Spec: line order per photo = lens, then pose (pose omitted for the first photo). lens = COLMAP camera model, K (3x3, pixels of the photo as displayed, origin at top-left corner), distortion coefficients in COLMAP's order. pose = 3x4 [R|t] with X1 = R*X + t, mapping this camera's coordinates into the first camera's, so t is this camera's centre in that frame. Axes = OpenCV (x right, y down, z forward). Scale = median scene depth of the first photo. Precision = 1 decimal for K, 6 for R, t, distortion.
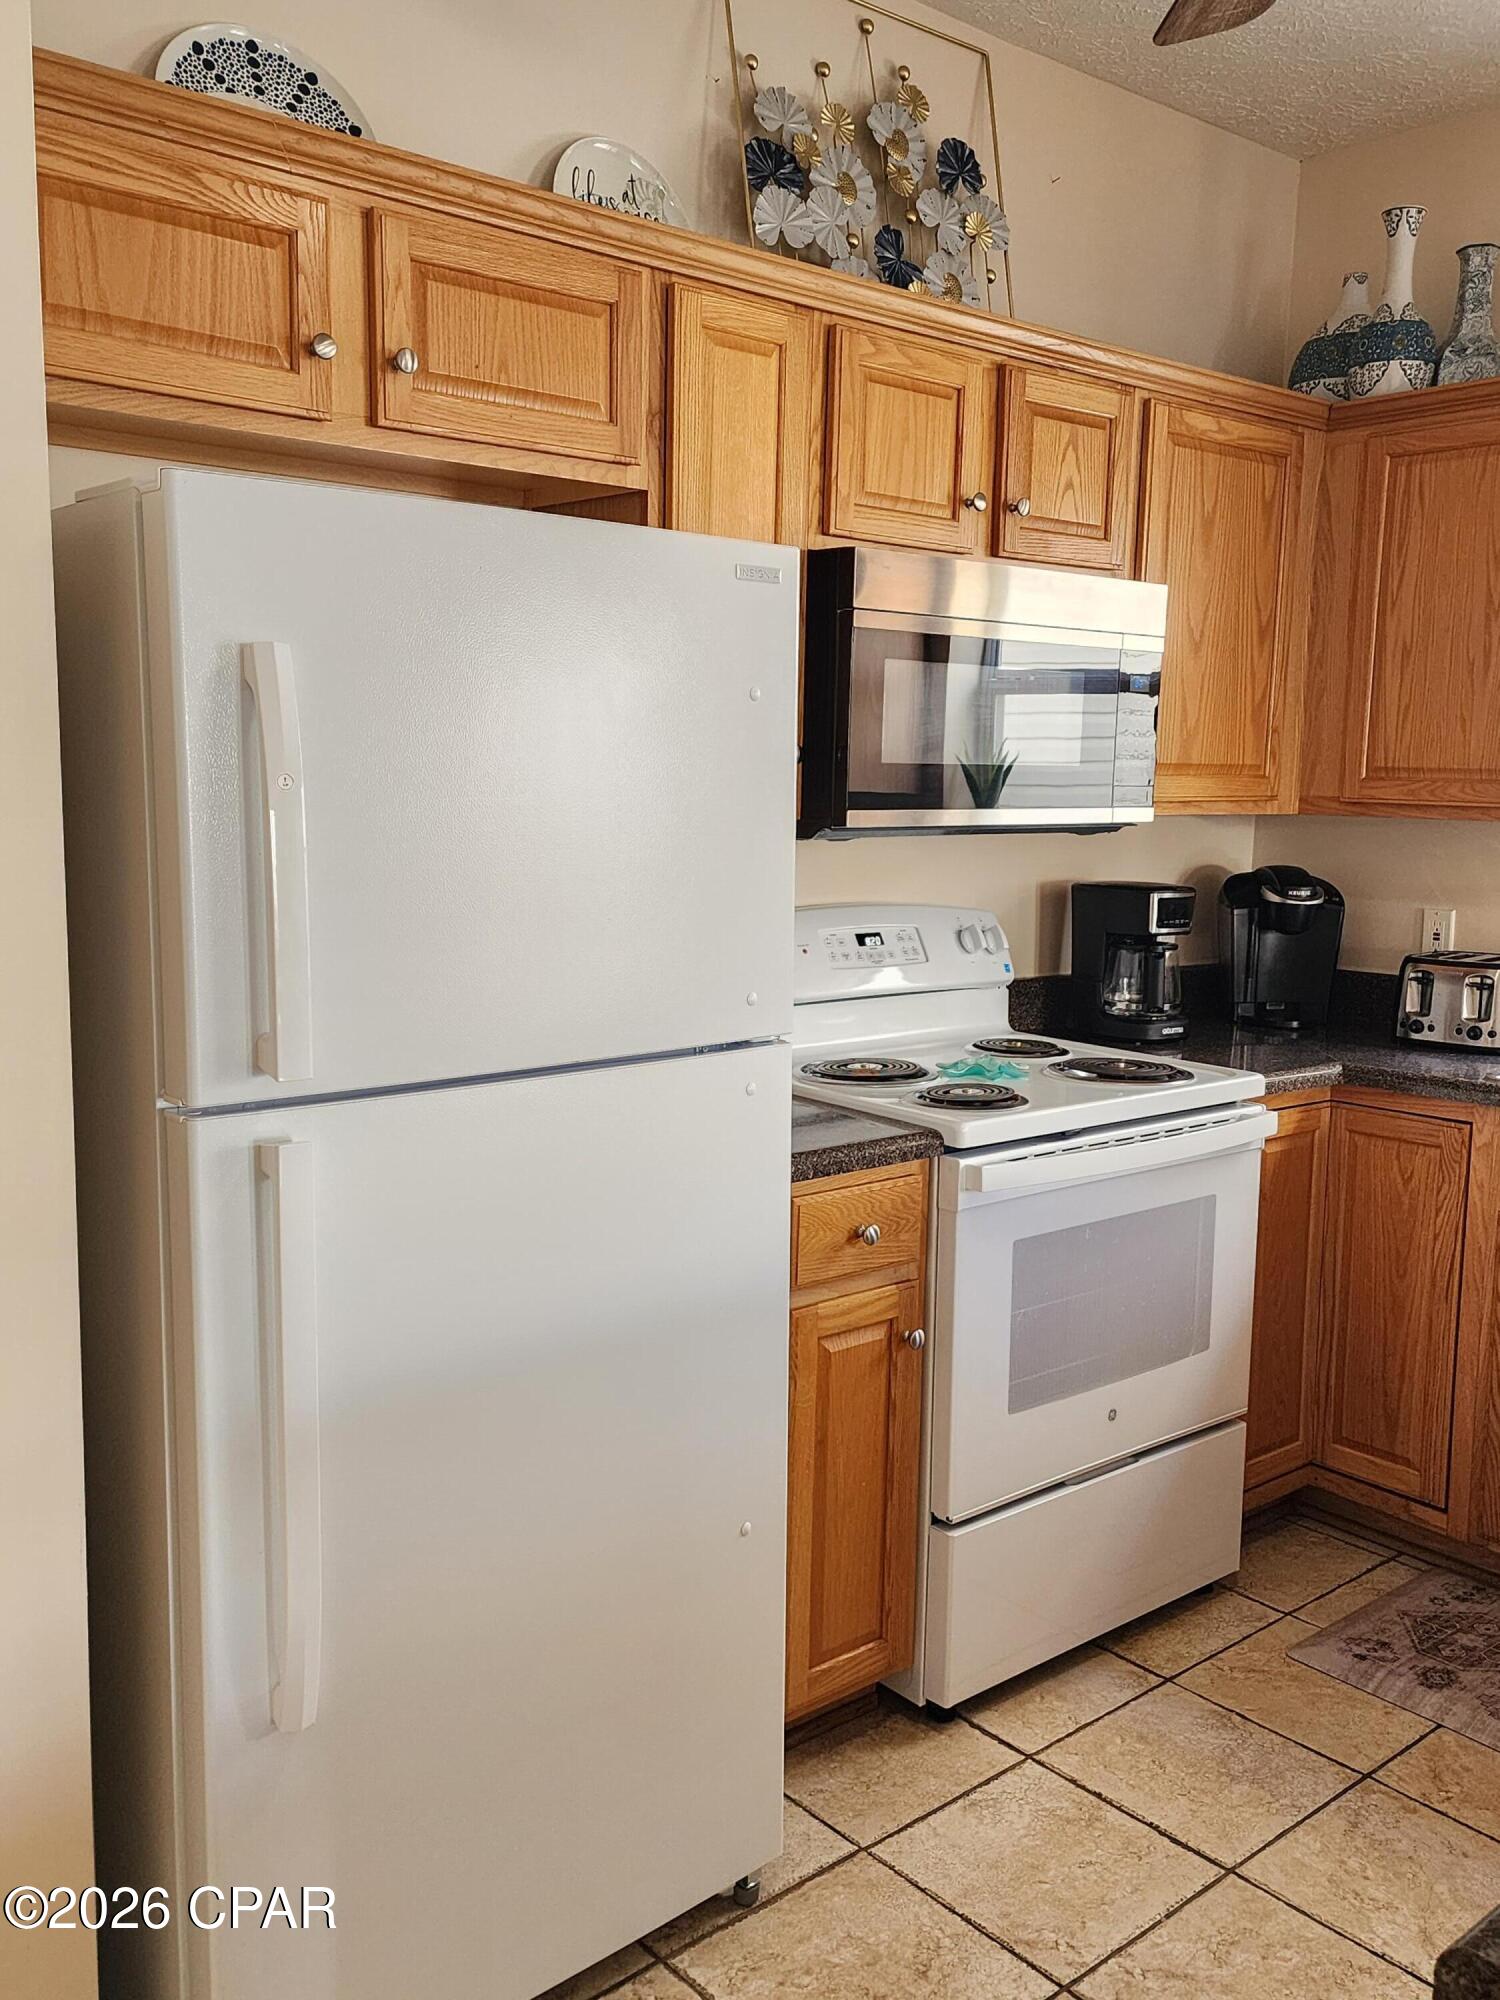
lens RADIAL K [[1702.1, 0, 781.9], [0, 1702.1, 1000.1], [0, 0, 1]] dist [0.105269, -0.106393]
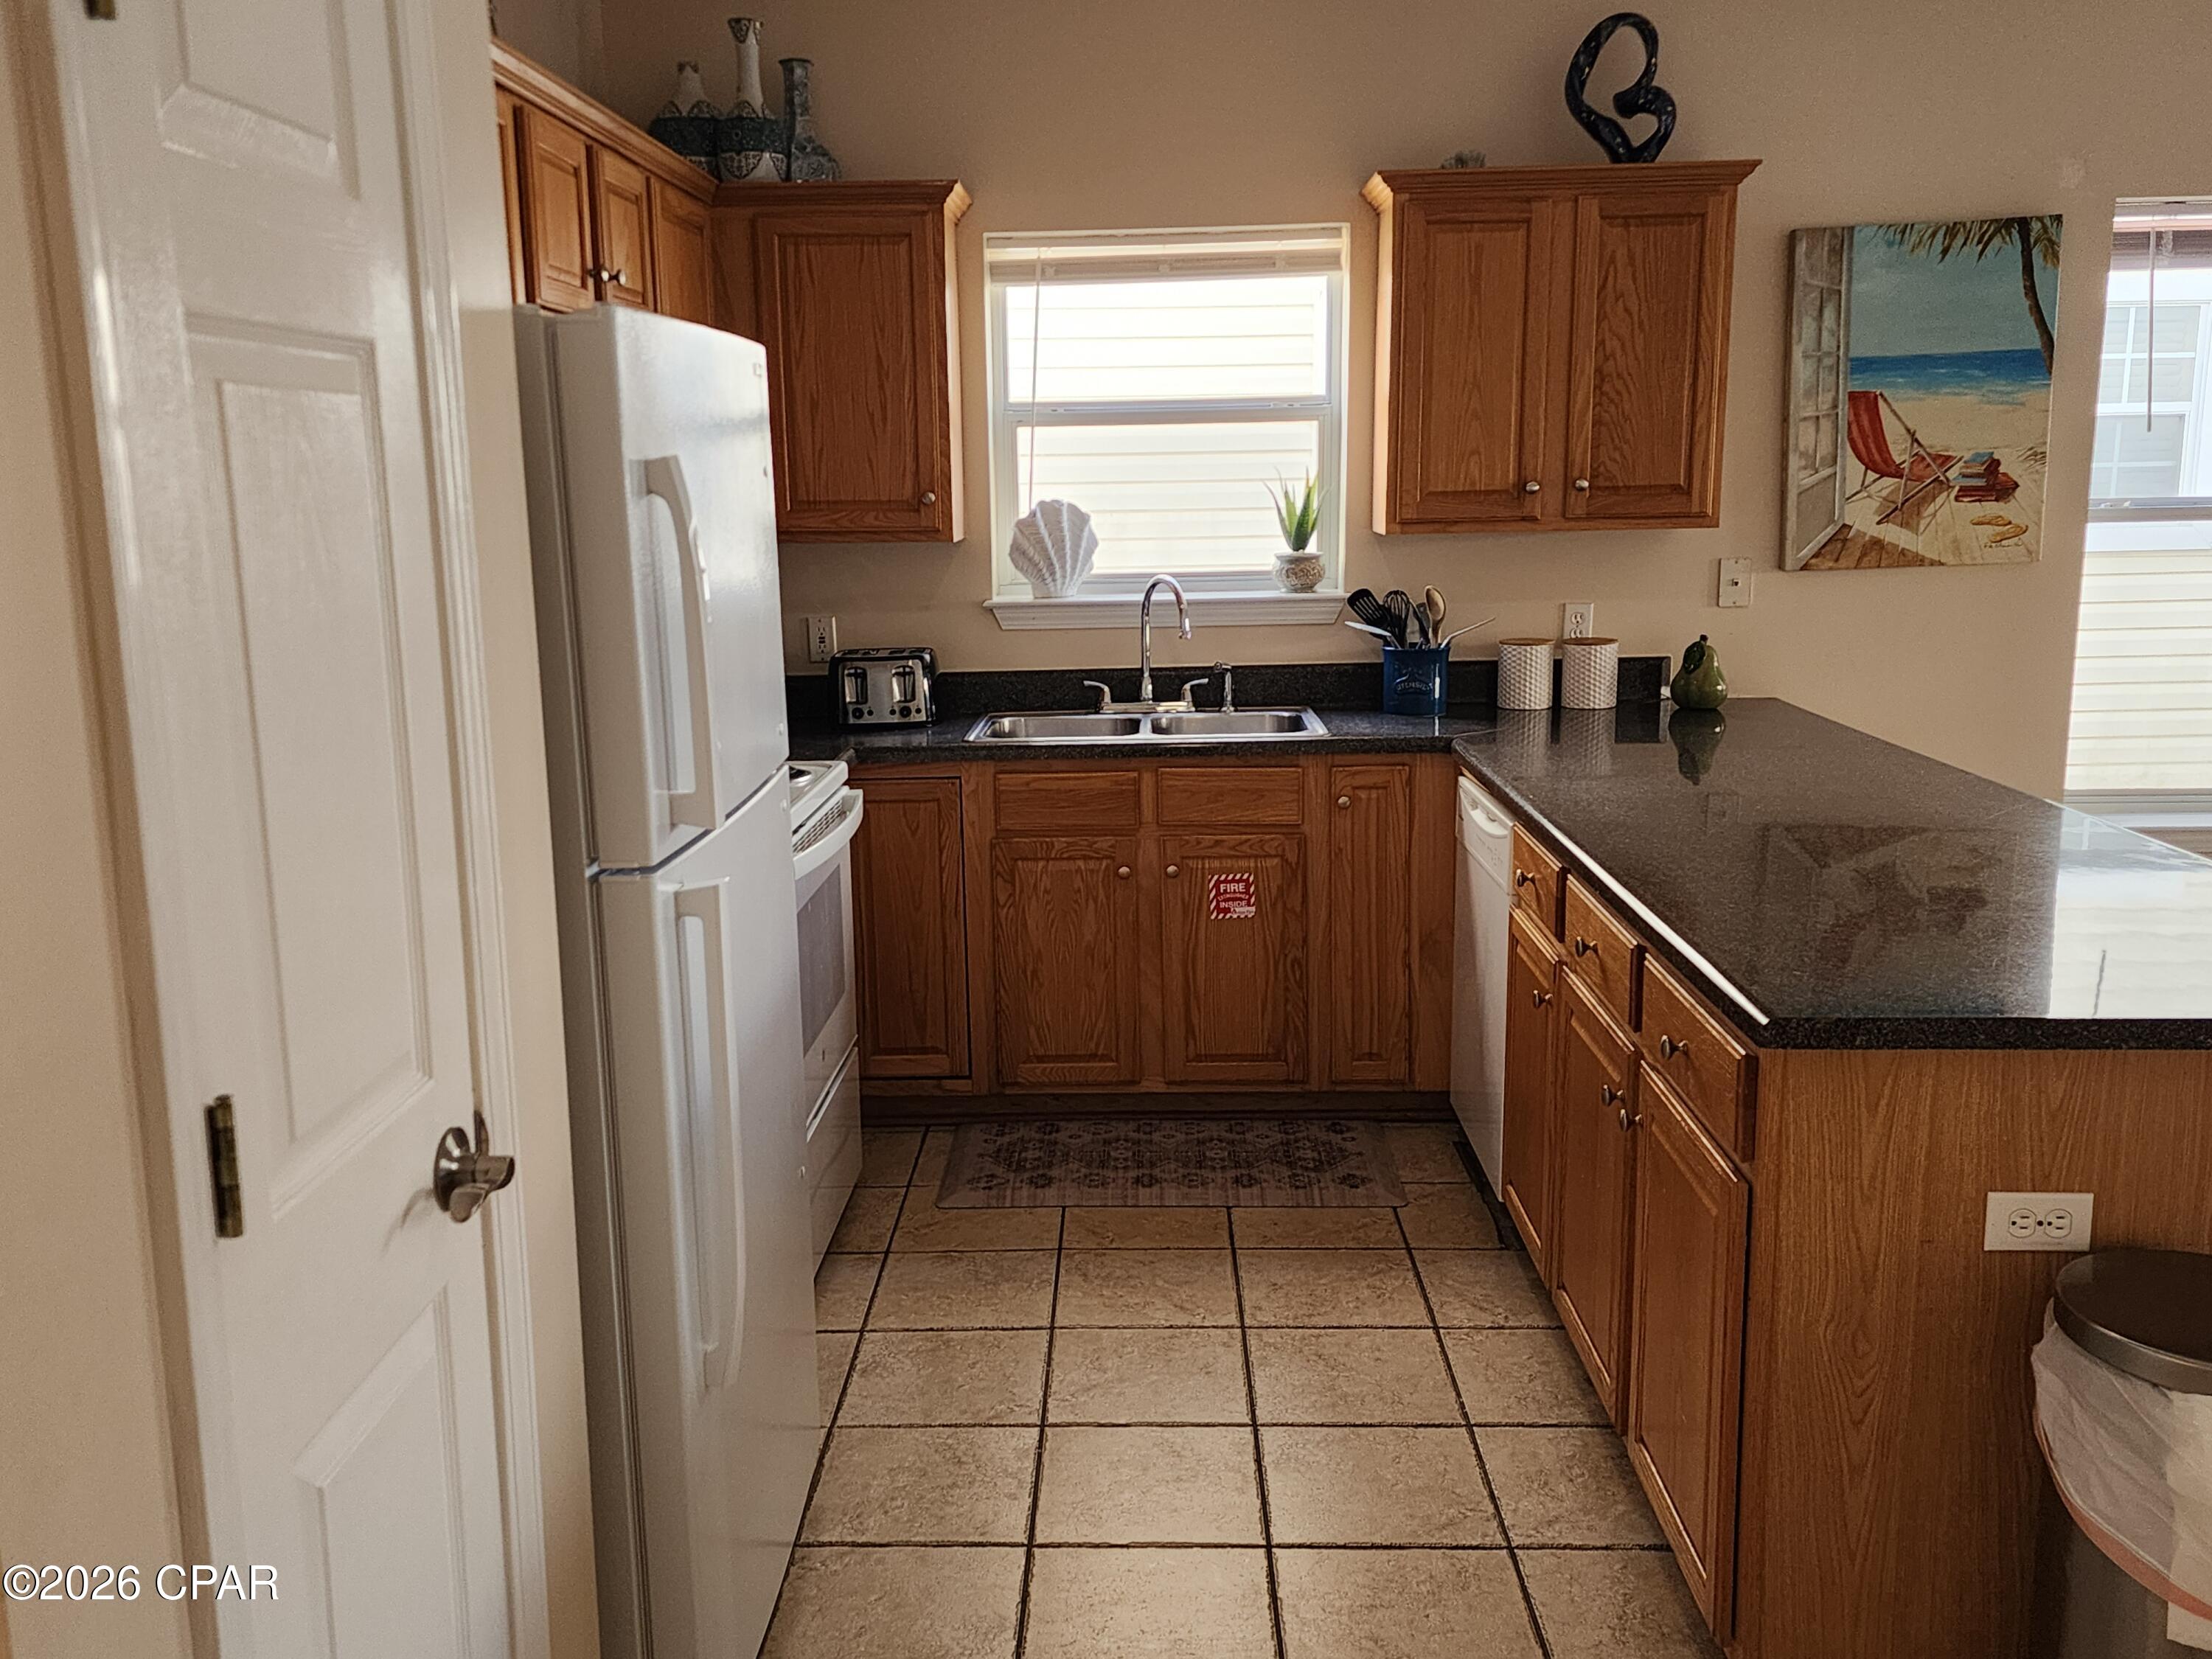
lens RADIAL K [[1835.9, 0, 1091.2], [0, 1835.9, 797.3], [0, 0, 1]] dist [0.175748, -0.356591]
pose [[0.686021, -0.155996, 0.710662, -0.522443], [0.126693, 0.987435, 0.094450, -0.032240], [-0.716466, 0.025241, 0.697165, -0.033929]]
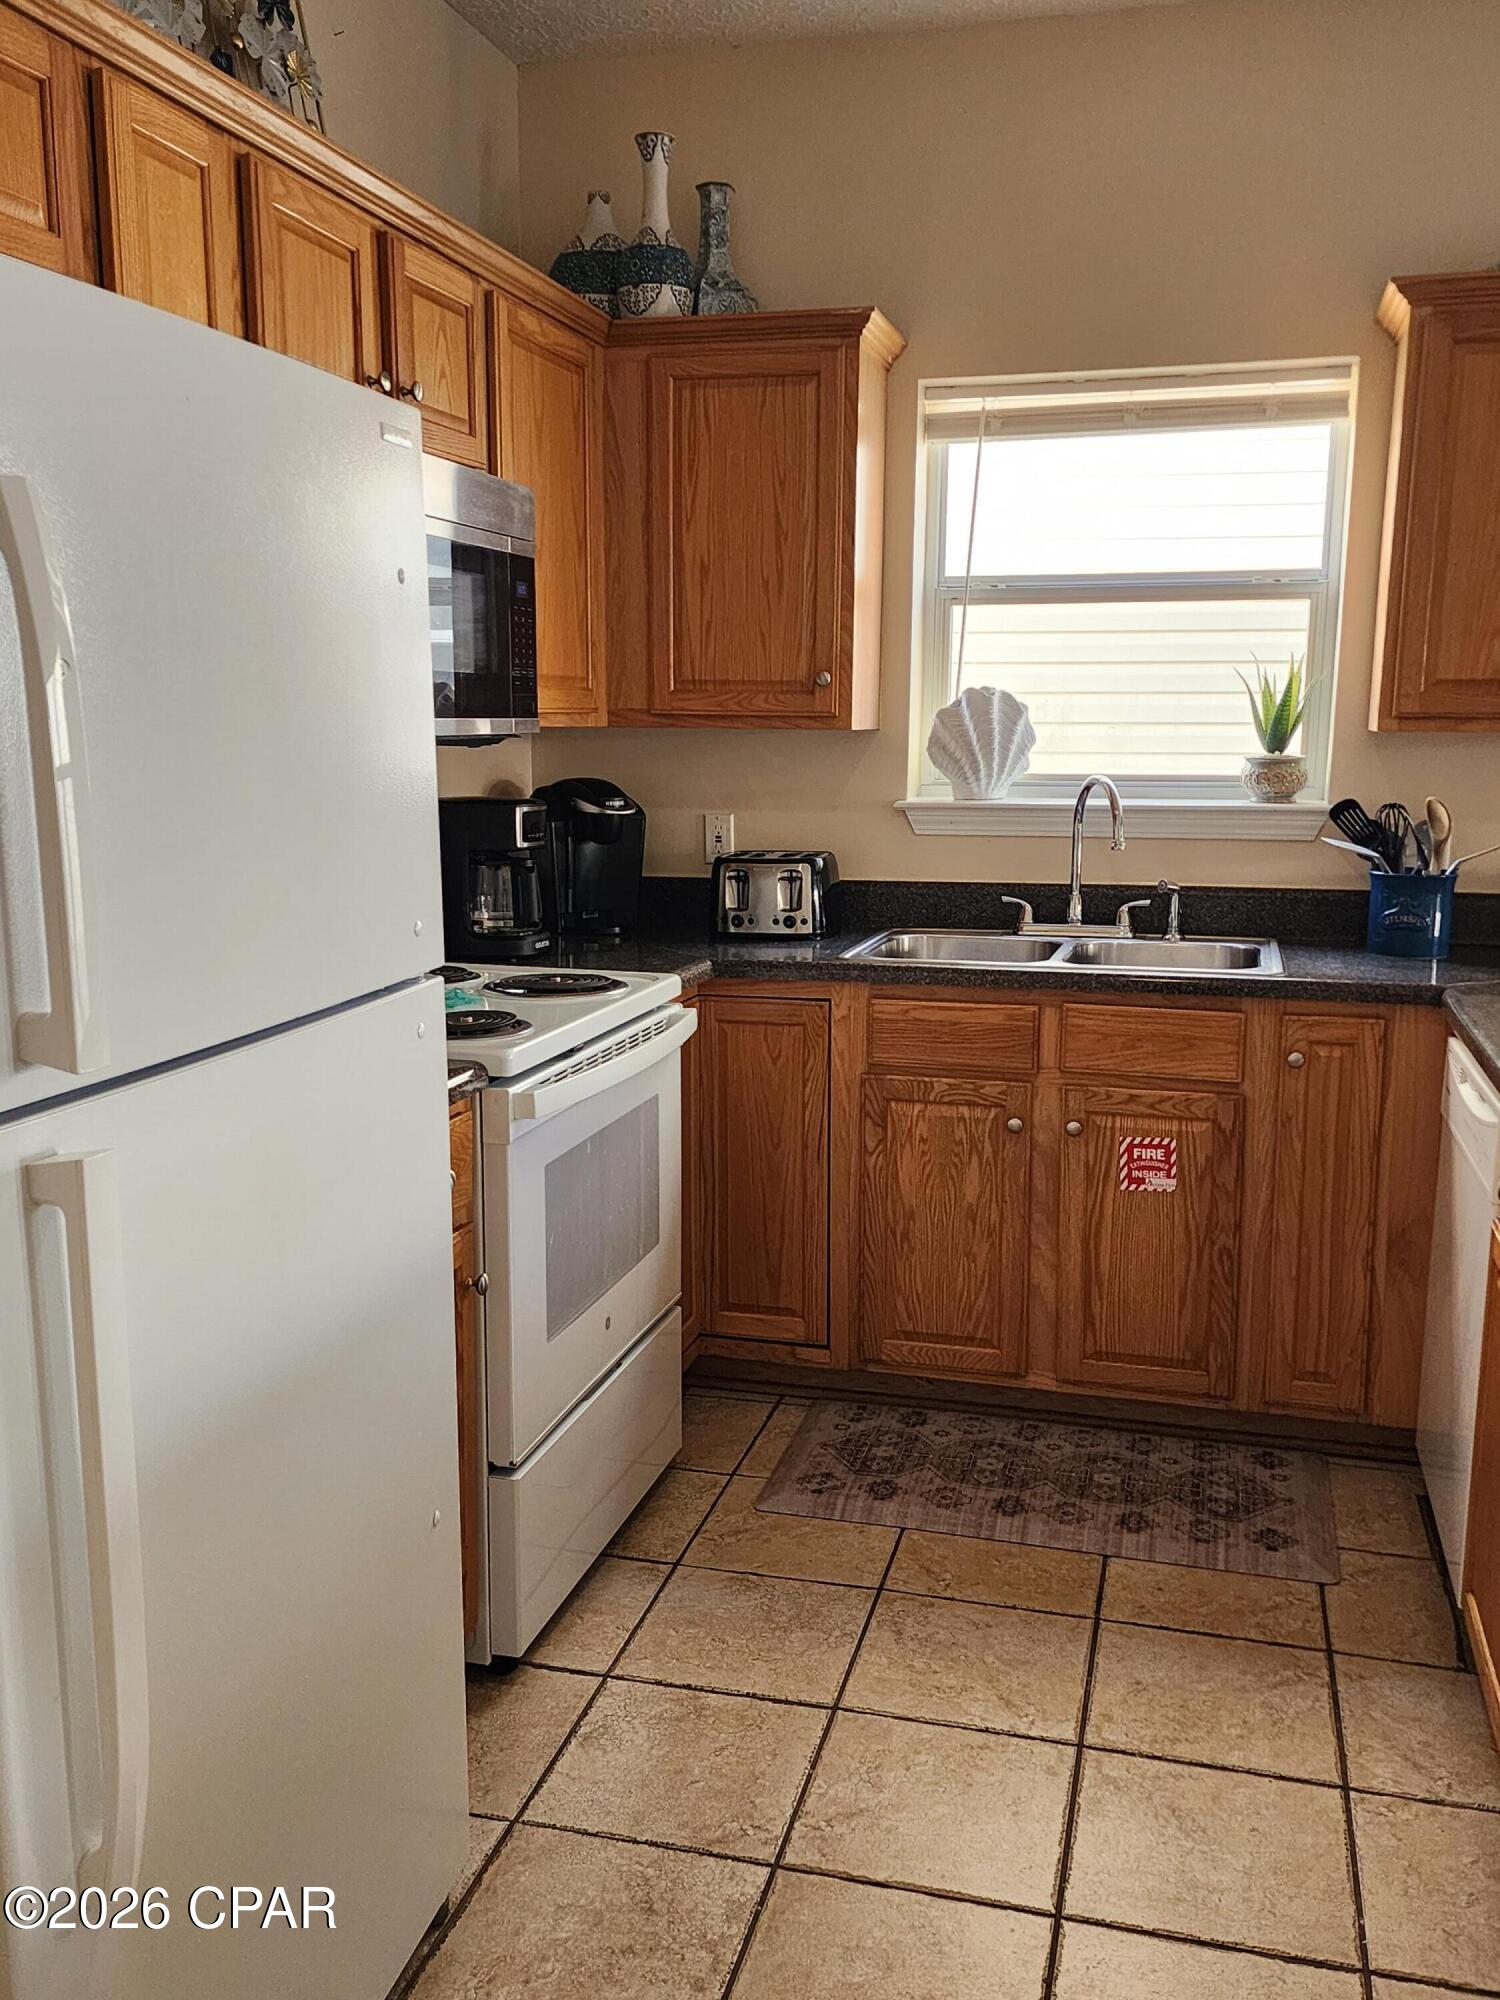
lens RADIAL K [[1702.1, 0, 781.9], [0, 1702.1, 1000.1], [0, 0, 1]] dist [0.105269, -0.106393]
pose [[0.828276, -0.107367, 0.549938, -0.232906], [0.084374, 0.994178, 0.067021, -0.005090], [-0.553932, -0.009111, 0.832512, 0.104199]]
